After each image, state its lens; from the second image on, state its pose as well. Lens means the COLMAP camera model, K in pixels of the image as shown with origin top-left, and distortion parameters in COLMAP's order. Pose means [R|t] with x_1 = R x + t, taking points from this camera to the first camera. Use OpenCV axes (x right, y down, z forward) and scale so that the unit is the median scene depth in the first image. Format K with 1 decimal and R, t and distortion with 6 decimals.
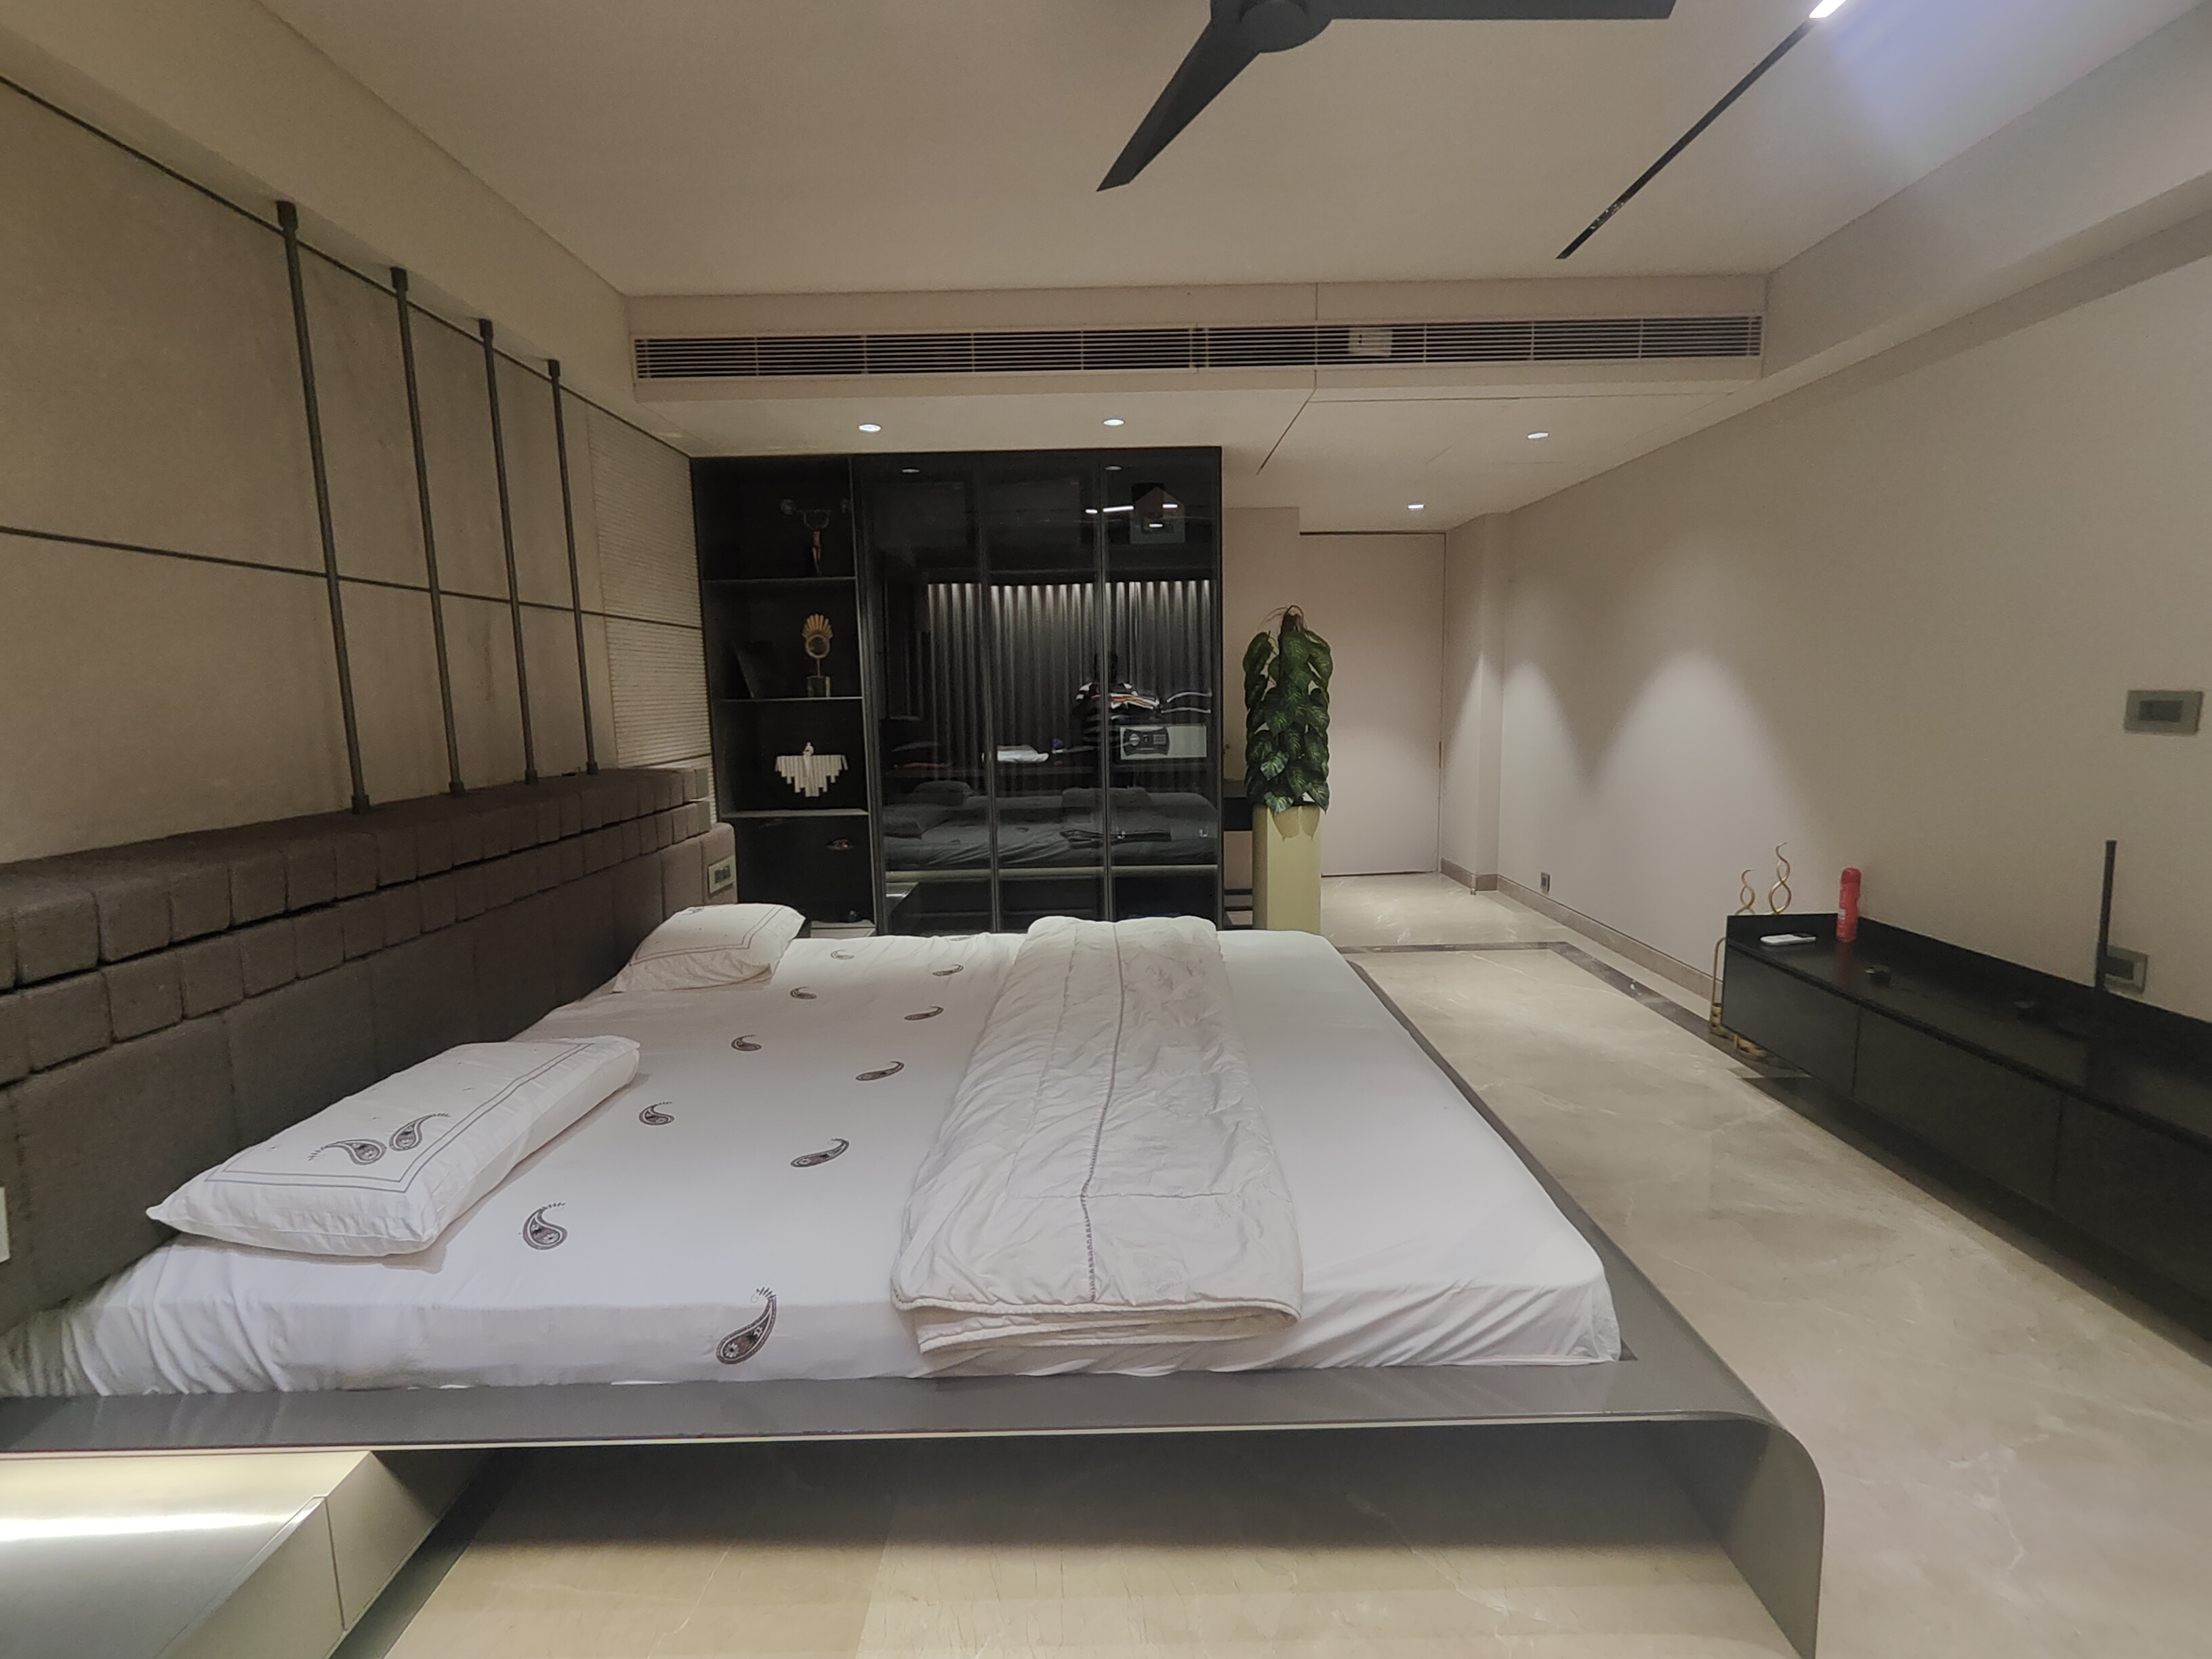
lens RADIAL K [[1010.5, 0, 1110.2], [0, 1010.5, 827.6], [0, 0, 1]] dist [-0.004620, 0.002197]
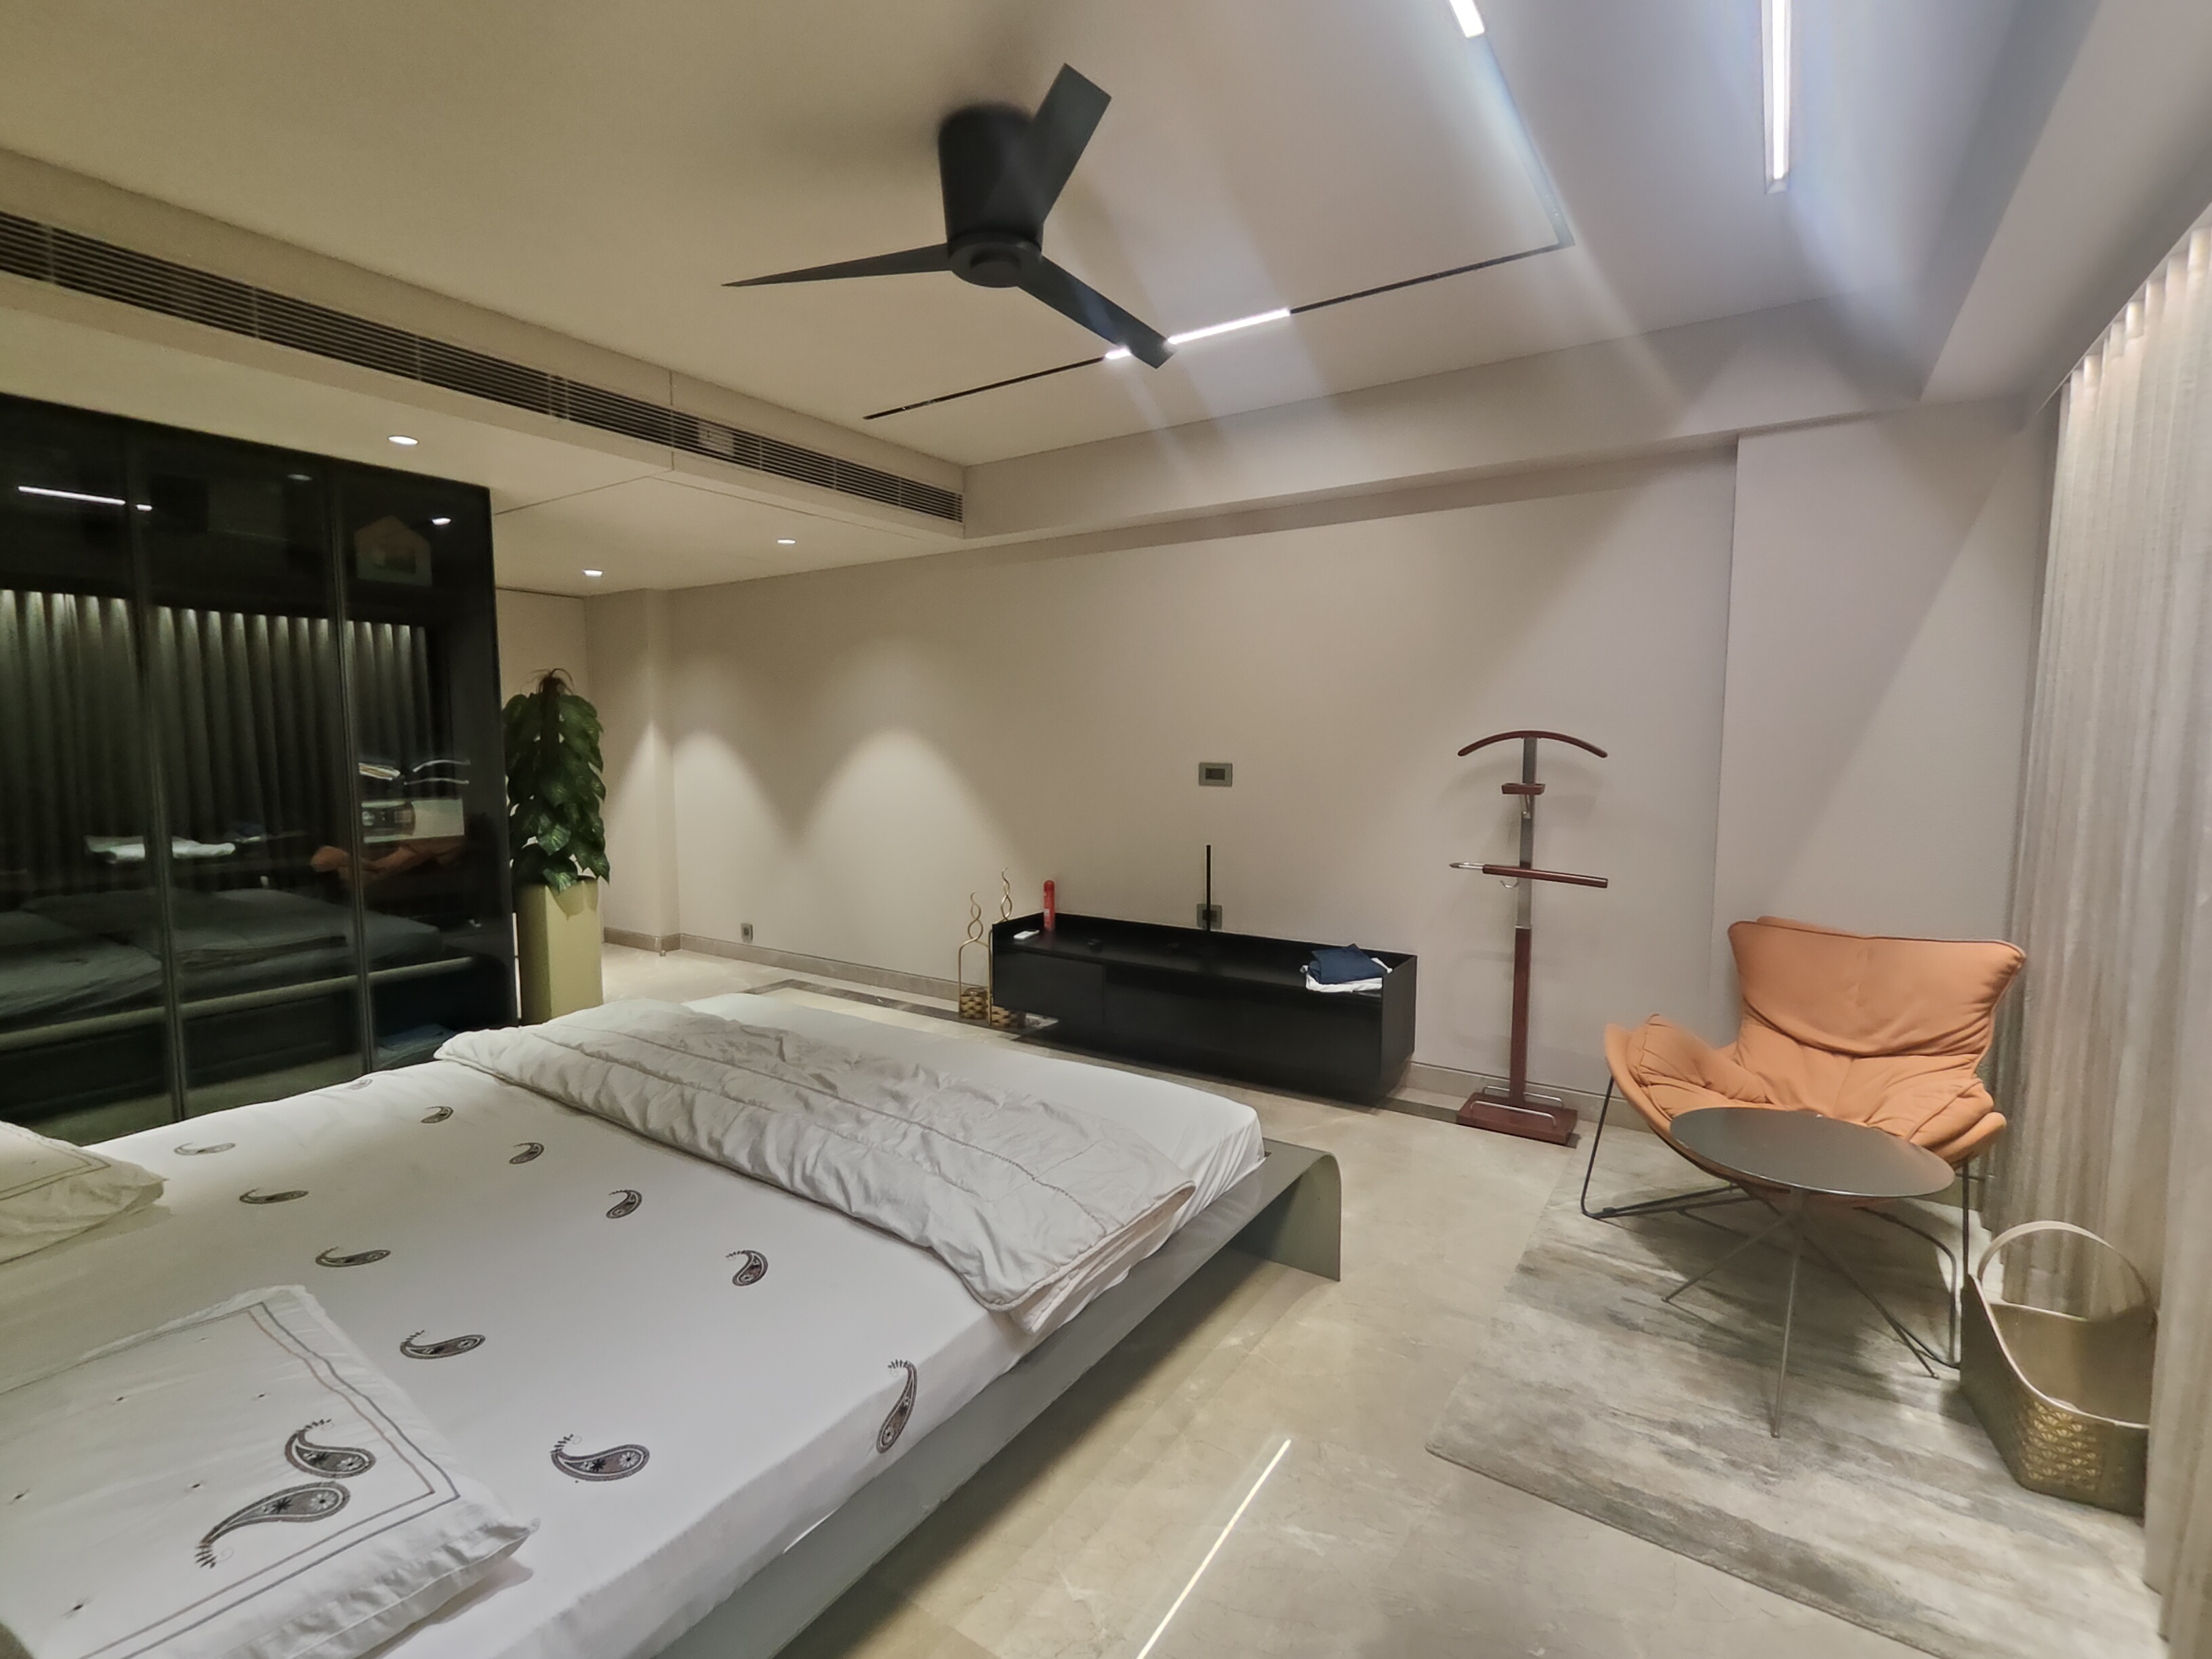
lens RADIAL K [[1010.5, 0, 1110.2], [0, 1010.5, 827.6], [0, 0, 1]] dist [-0.004620, 0.002197]
pose [[0.555664, -0.053194, 0.829703, -0.425225], [0.104256, 0.994532, -0.006061, -0.018040], [-0.824844, 0.089869, 0.558172, 0.088114]]
